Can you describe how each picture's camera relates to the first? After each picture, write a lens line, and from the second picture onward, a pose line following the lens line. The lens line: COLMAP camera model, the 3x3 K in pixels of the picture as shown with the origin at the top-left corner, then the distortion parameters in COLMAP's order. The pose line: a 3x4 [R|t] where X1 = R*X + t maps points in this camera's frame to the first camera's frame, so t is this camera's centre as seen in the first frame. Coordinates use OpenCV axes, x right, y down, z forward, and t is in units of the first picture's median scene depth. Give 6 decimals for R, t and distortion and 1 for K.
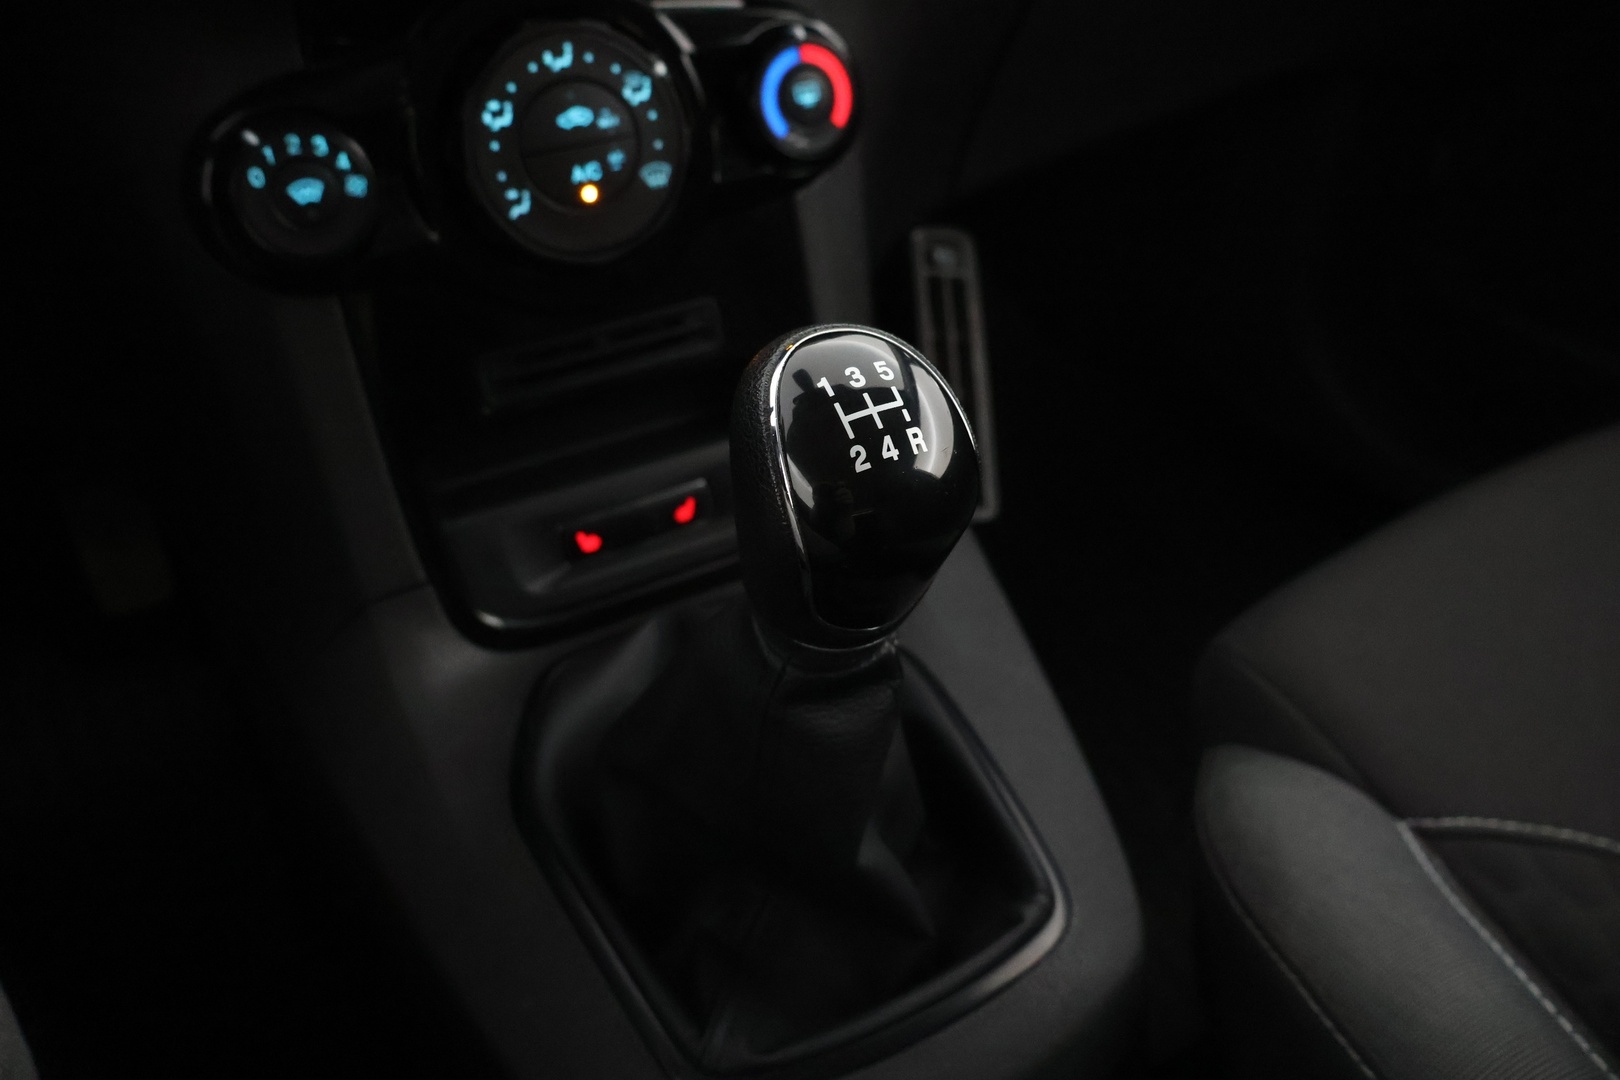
lens RADIAL K [[1387.4, 0, 810.0], [0, 1387.4, 540.0], [0, 0, 1]] dist [0.002979, -0.004656]
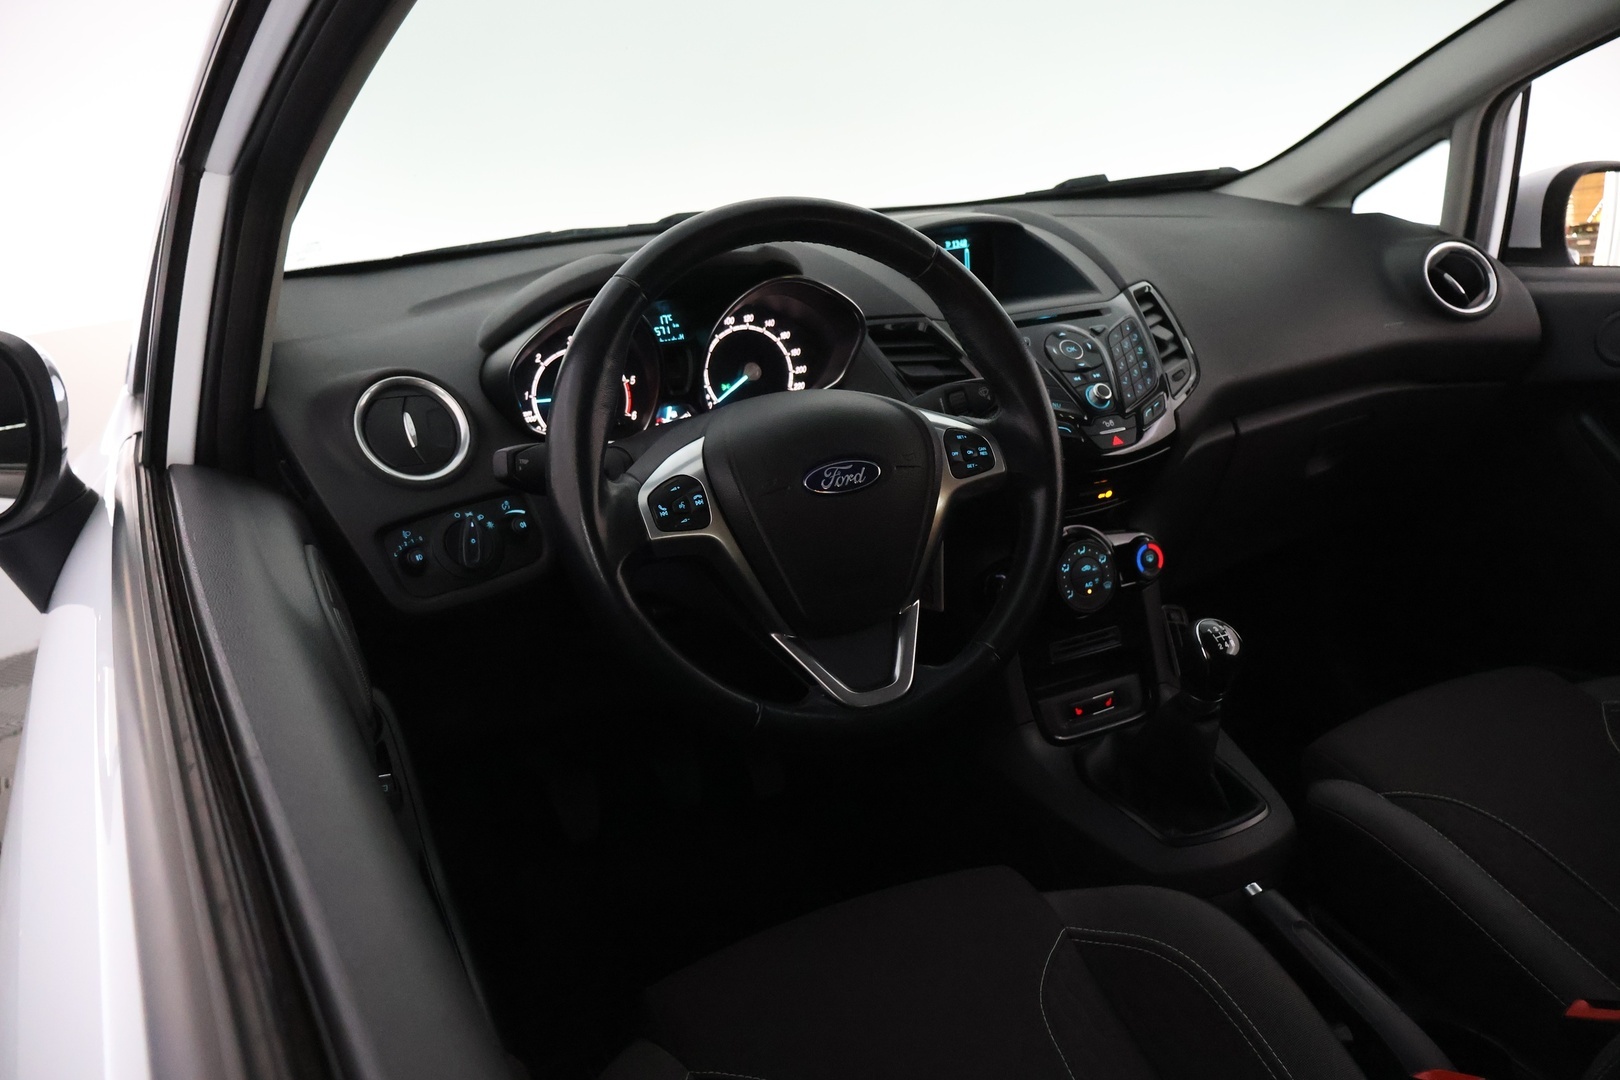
lens RADIAL K [[1387.4, 0, 810.0], [0, 1387.4, 540.0], [0, 0, 1]] dist [0.002979, -0.004656]
pose [[0.999411, -0.021176, -0.027015, -0.700712], [0.012454, 0.957101, -0.289486, 0.538542], [0.031986, 0.288979, 0.956801, -2.049986]]
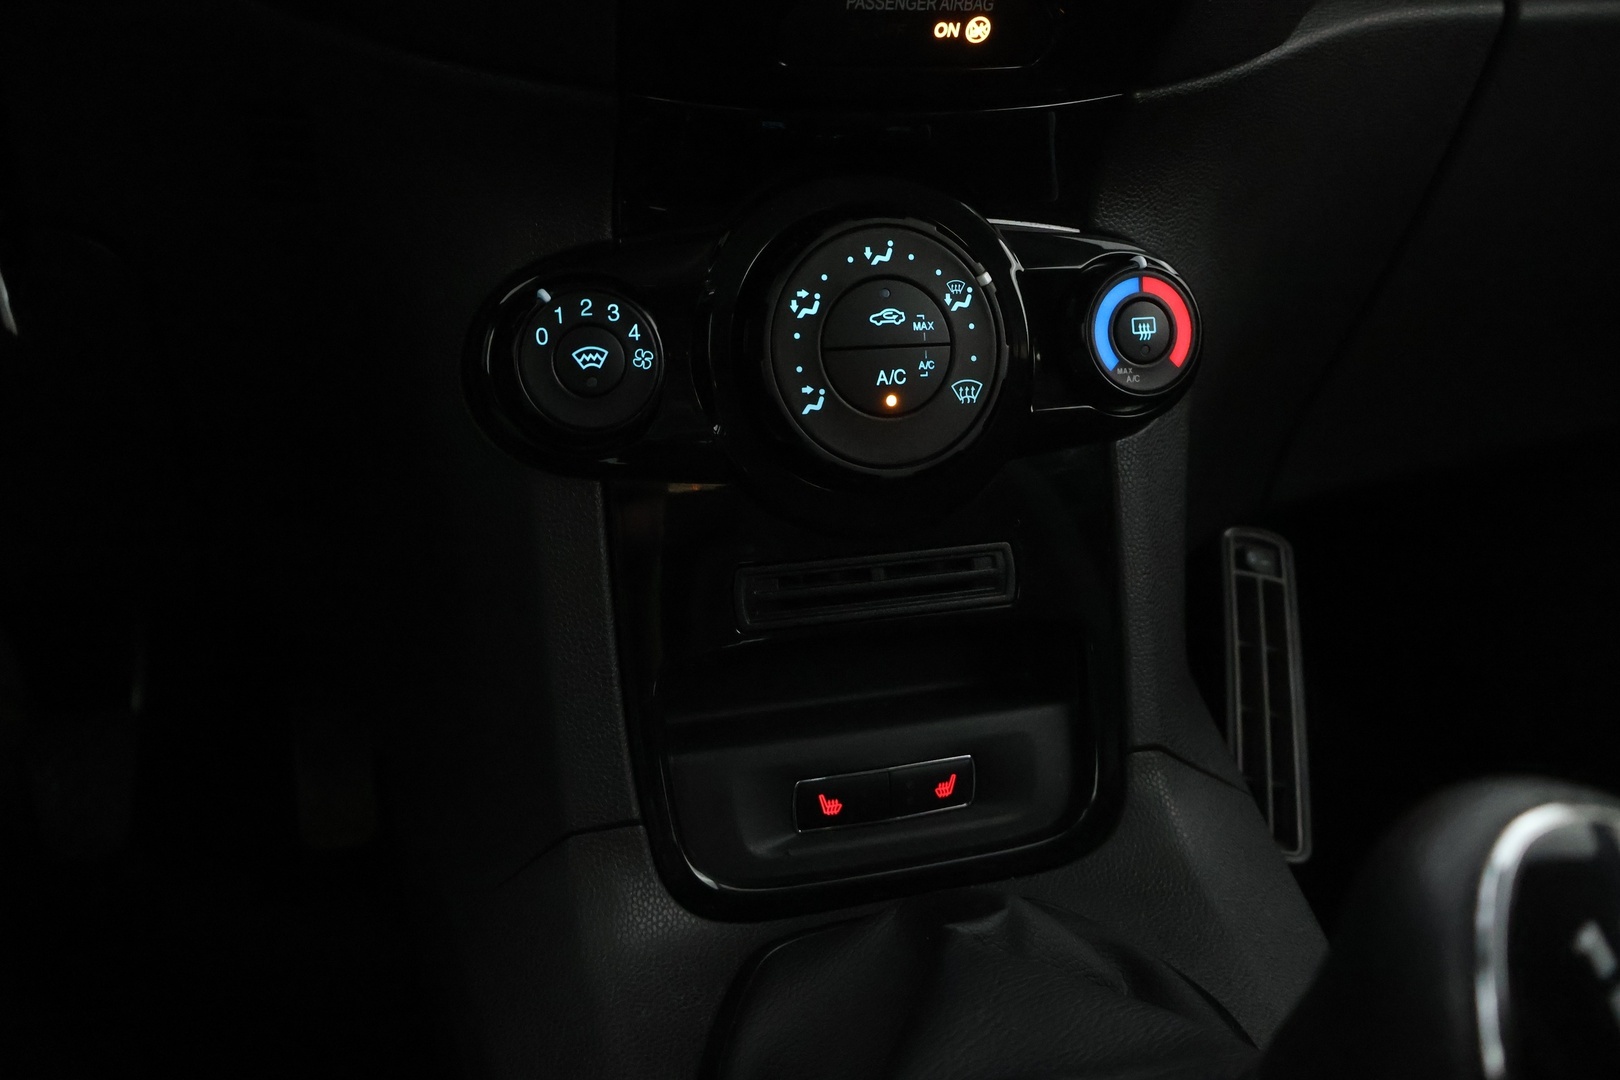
lens RADIAL K [[1387.4, 0, 810.0], [0, 1387.4, 540.0], [0, 0, 1]] dist [0.002979, -0.004656]
pose [[0.979239, 0.103651, -0.174206, -0.045109], [-0.144910, 0.958877, -0.244041, 0.061436], [0.141747, 0.264219, 0.953990, 0.164544]]
